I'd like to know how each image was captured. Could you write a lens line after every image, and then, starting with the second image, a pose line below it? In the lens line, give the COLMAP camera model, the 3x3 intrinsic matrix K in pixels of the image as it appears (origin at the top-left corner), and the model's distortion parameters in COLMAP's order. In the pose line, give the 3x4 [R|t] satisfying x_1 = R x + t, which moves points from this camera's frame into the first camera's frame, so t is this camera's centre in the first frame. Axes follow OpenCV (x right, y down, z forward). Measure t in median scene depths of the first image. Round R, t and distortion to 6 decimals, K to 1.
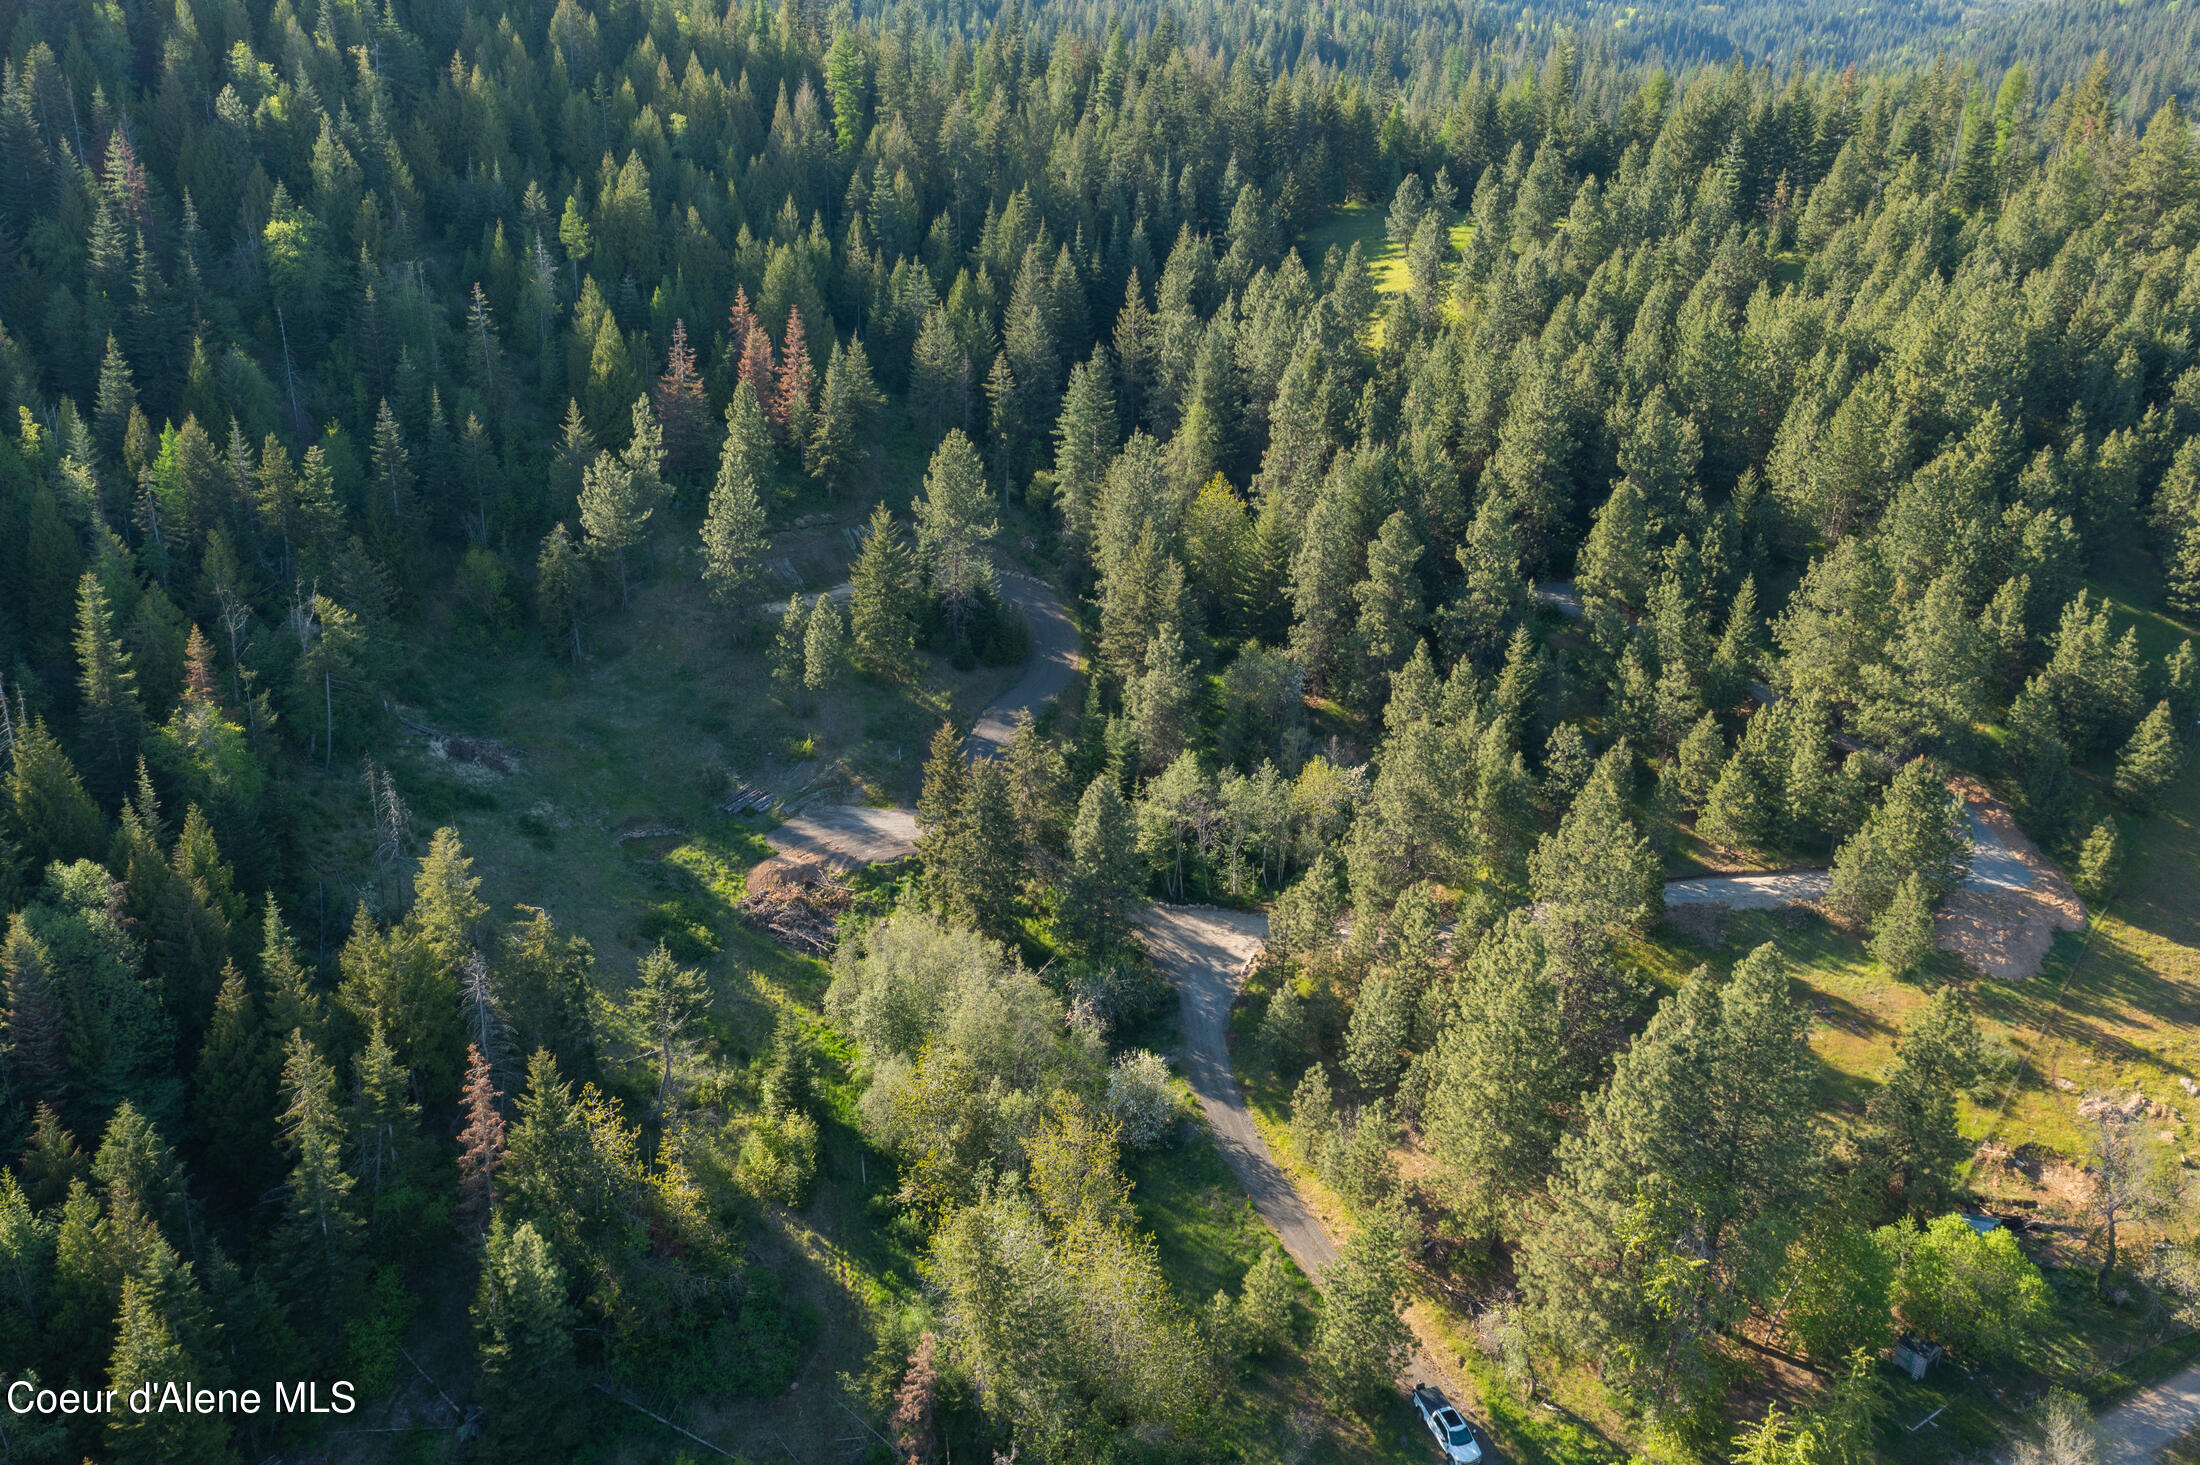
lens RADIAL K [[1756.7, 0, 1095.9], [0, 1756.7, 727.1], [0, 0, 1]] dist [0.052124, -0.024578]
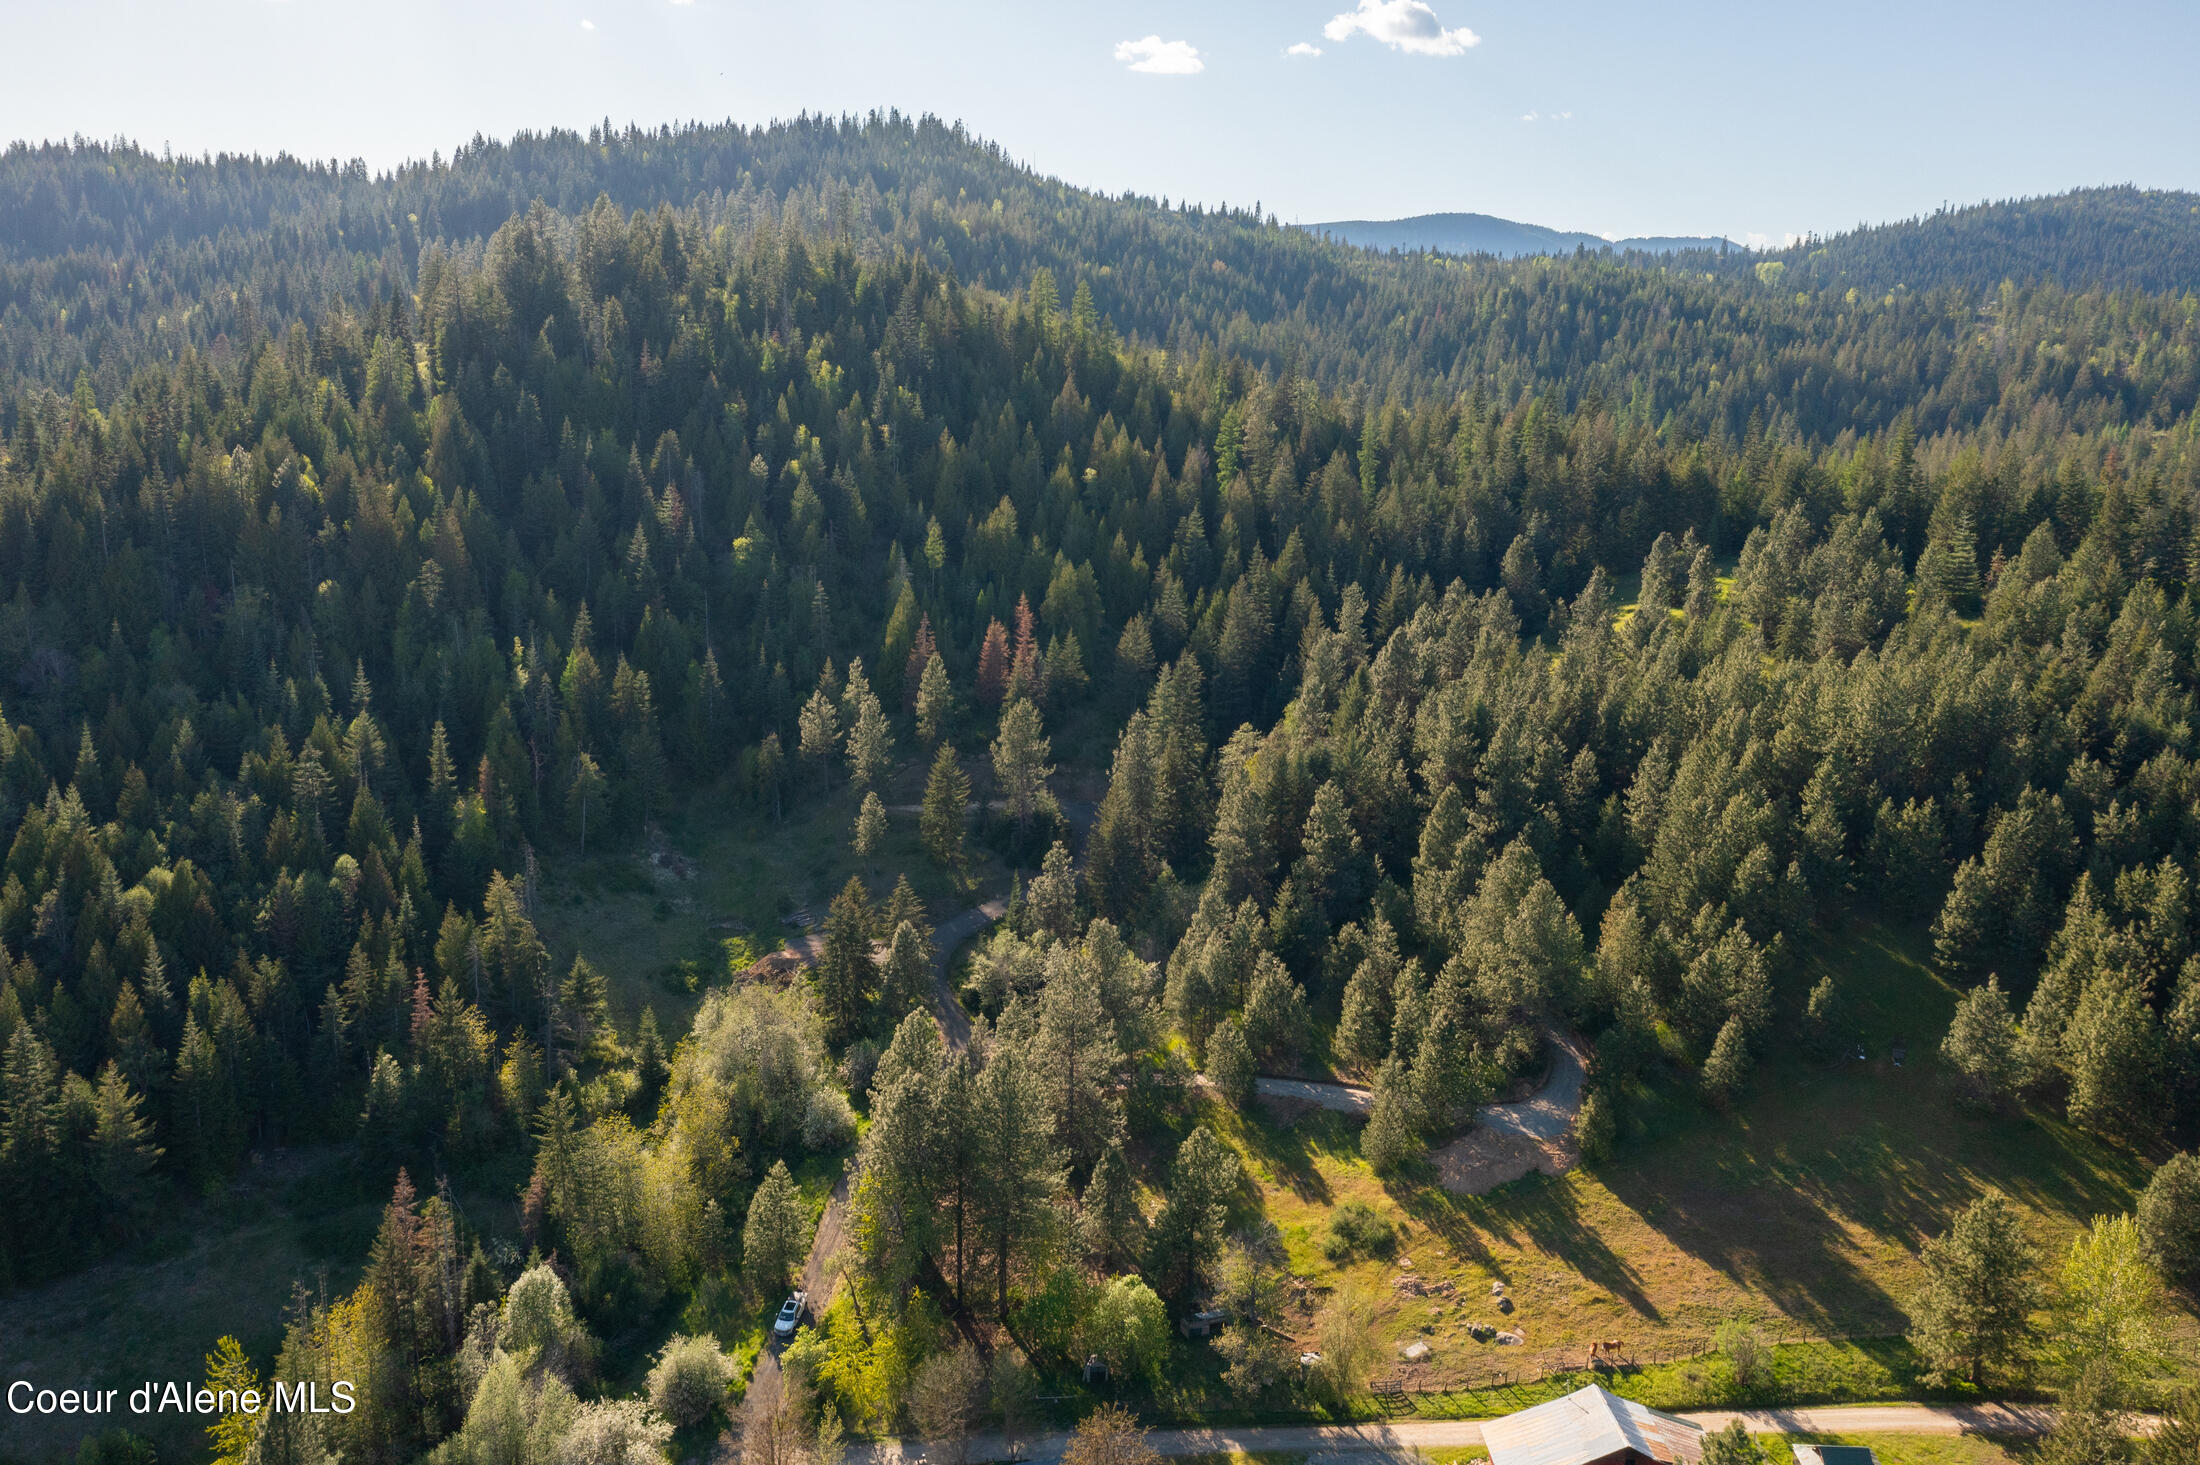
lens RADIAL K [[1756.7, 0, 1099.0], [0, 1756.7, 736.3], [0, 0, 1]] dist [0.052124, -0.024578]
pose [[0.860161, 0.100173, -0.500089, 0.728427], [-0.178318, 0.977707, -0.110864, 0.008905], [0.477835, 0.184536, 0.858848, -0.199597]]
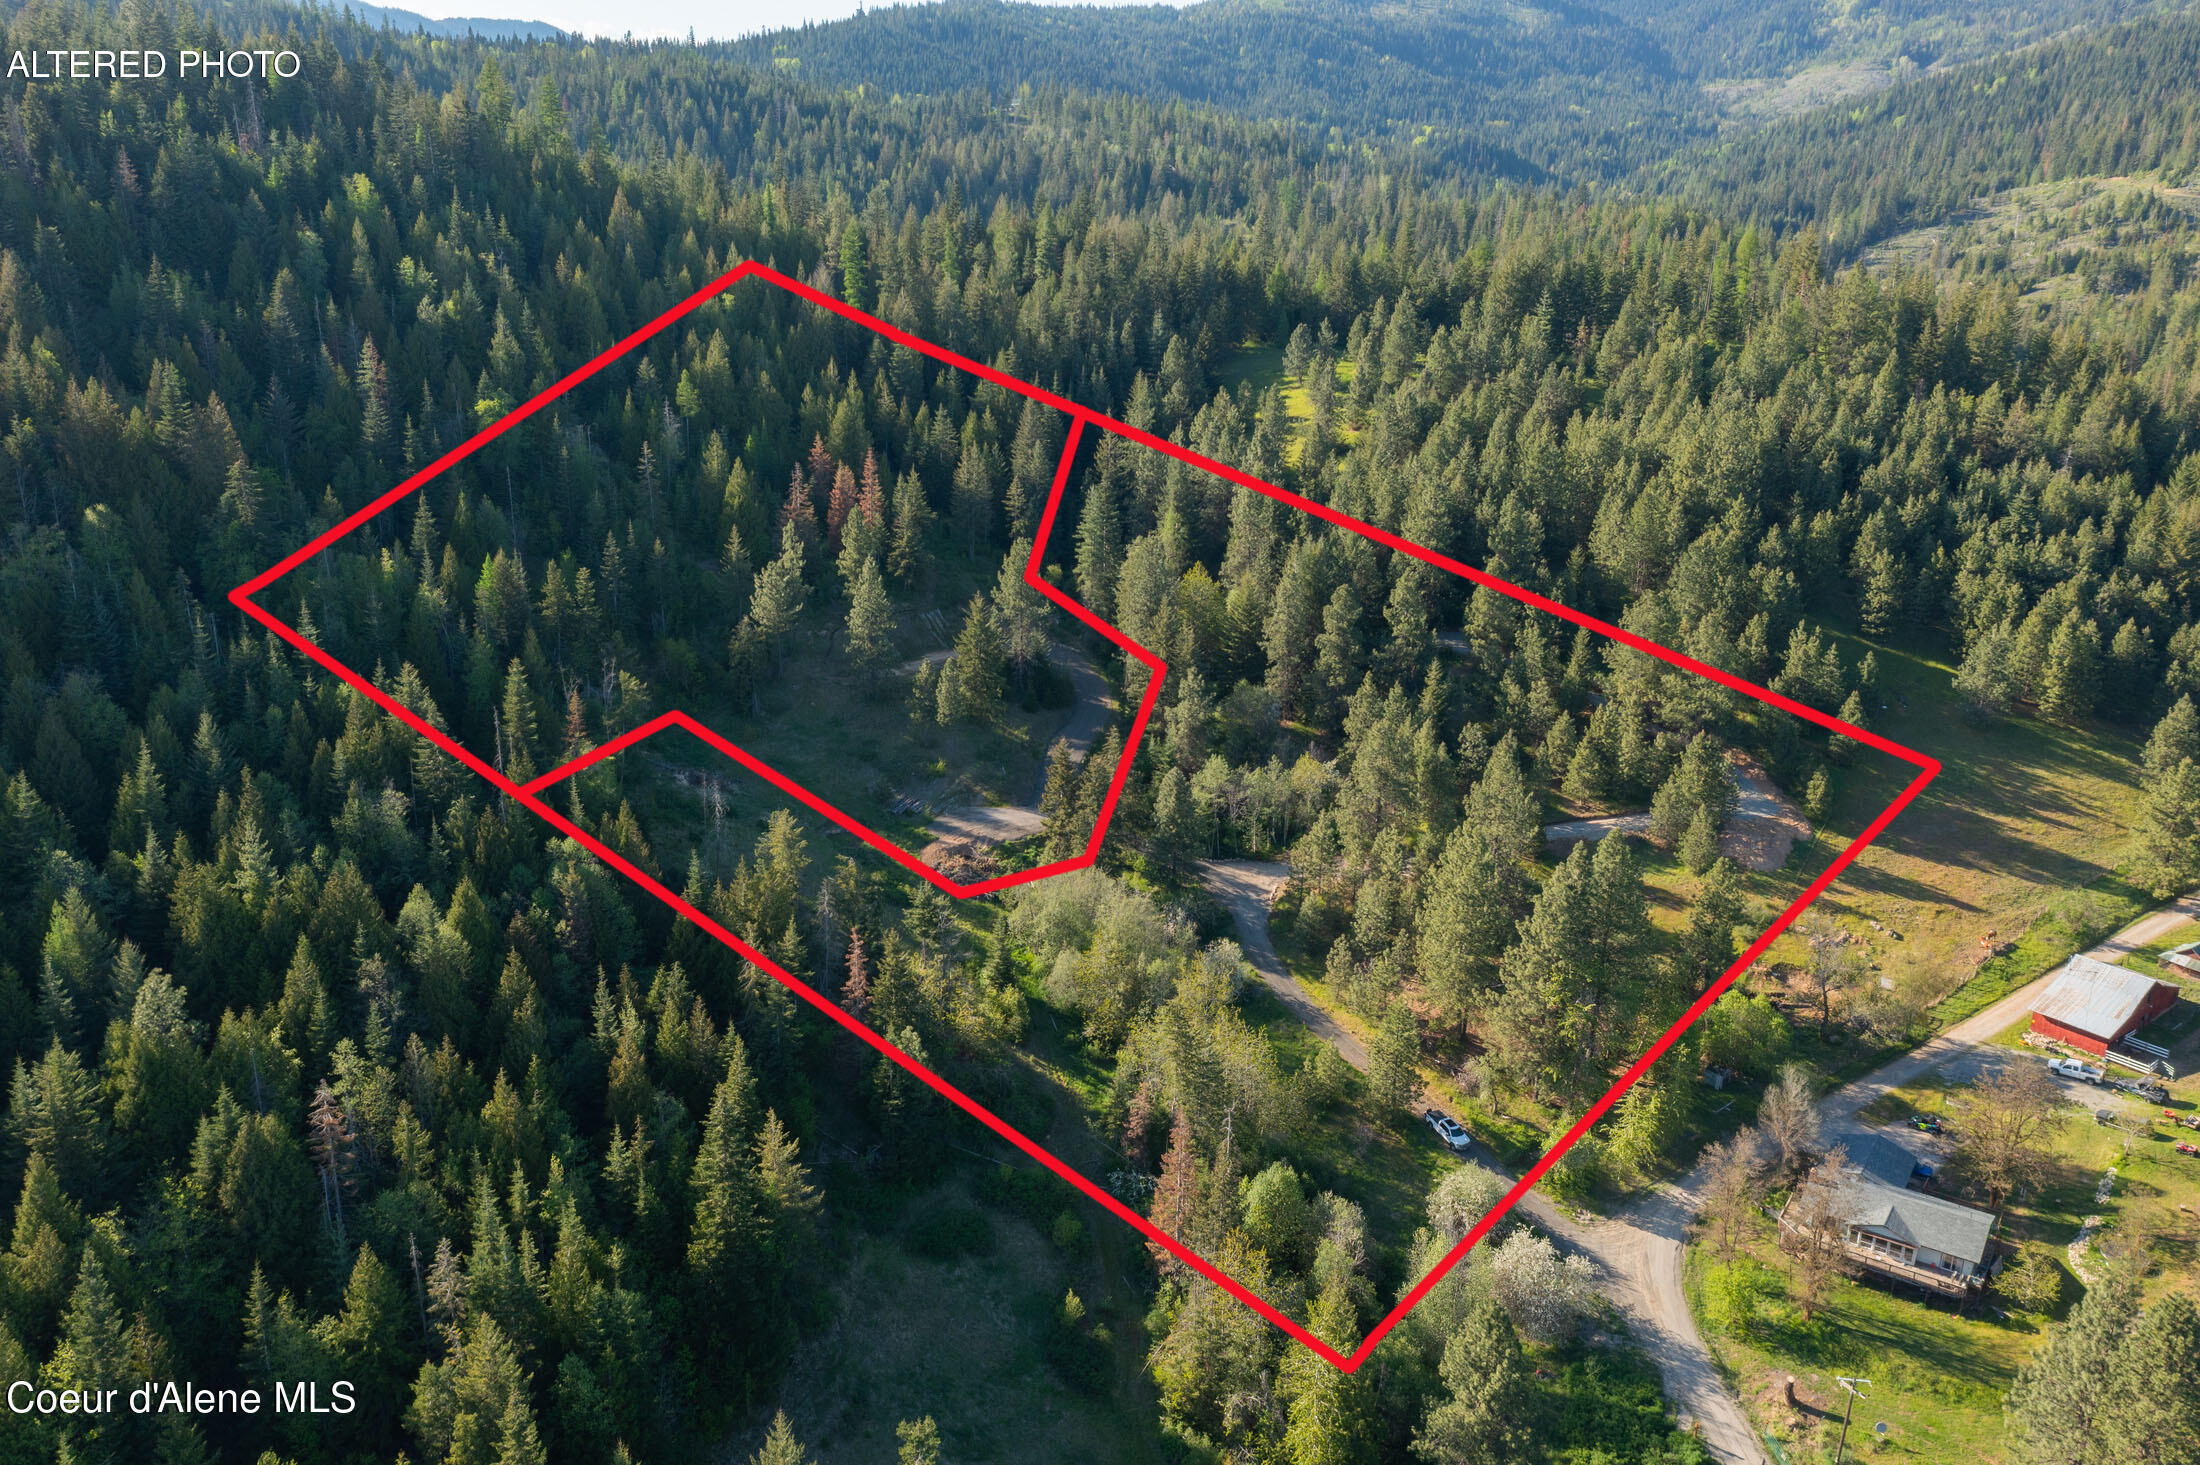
lens RADIAL K [[1756.7, 0, 1103.4], [0, 1756.7, 725.6], [0, 0, 1]] dist [0.052124, -0.024578]
pose [[0.994358, -0.044948, 0.096079, -0.163561], [0.049734, 0.997608, -0.048013, 0.050114], [-0.093691, 0.052521, 0.994215, -0.391282]]
